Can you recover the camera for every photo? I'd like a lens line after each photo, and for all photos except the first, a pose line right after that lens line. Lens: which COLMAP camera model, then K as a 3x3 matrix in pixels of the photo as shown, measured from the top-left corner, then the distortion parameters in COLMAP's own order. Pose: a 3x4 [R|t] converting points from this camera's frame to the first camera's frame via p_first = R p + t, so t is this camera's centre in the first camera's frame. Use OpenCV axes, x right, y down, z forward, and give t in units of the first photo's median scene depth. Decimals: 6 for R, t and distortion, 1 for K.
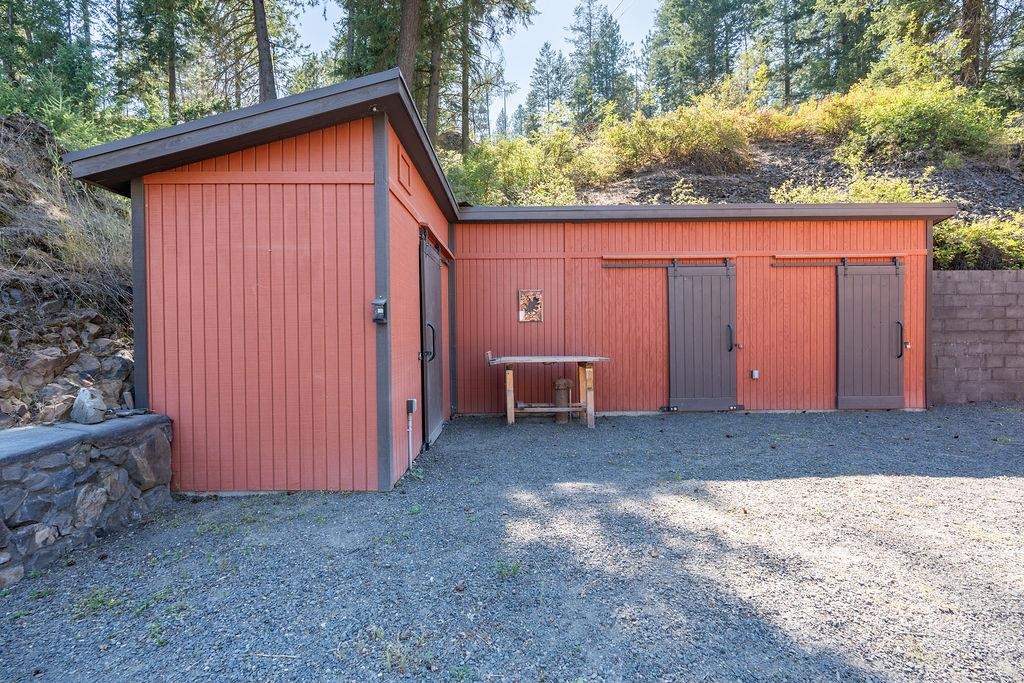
lens RADIAL K [[445.5, 0, 510.0], [0, 445.5, 340.3], [0, 0, 1]] dist [-0.001491, -0.000034]
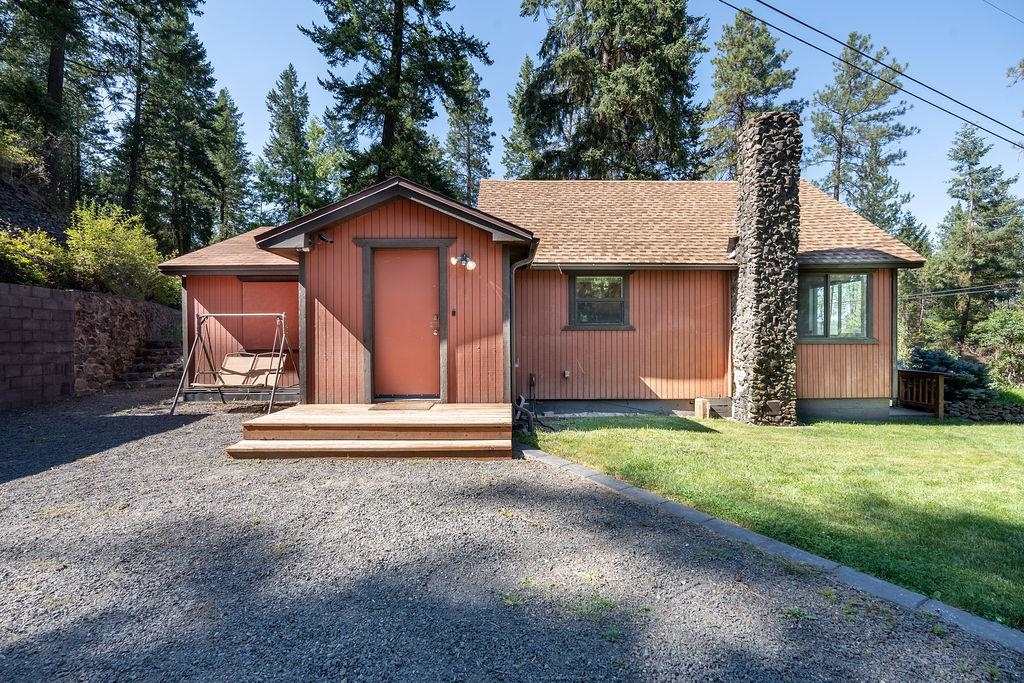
lens RADIAL K [[445.5, 0, 510.0], [0, 445.5, 340.3], [0, 0, 1]] dist [-0.001491, -0.000034]
pose [[-0.129698, 0.006957, 0.991529, -0.099936], [0.017454, 0.999836, -0.004732, 0.000069], [-0.991400, 0.016693, -0.129798, -0.021662]]
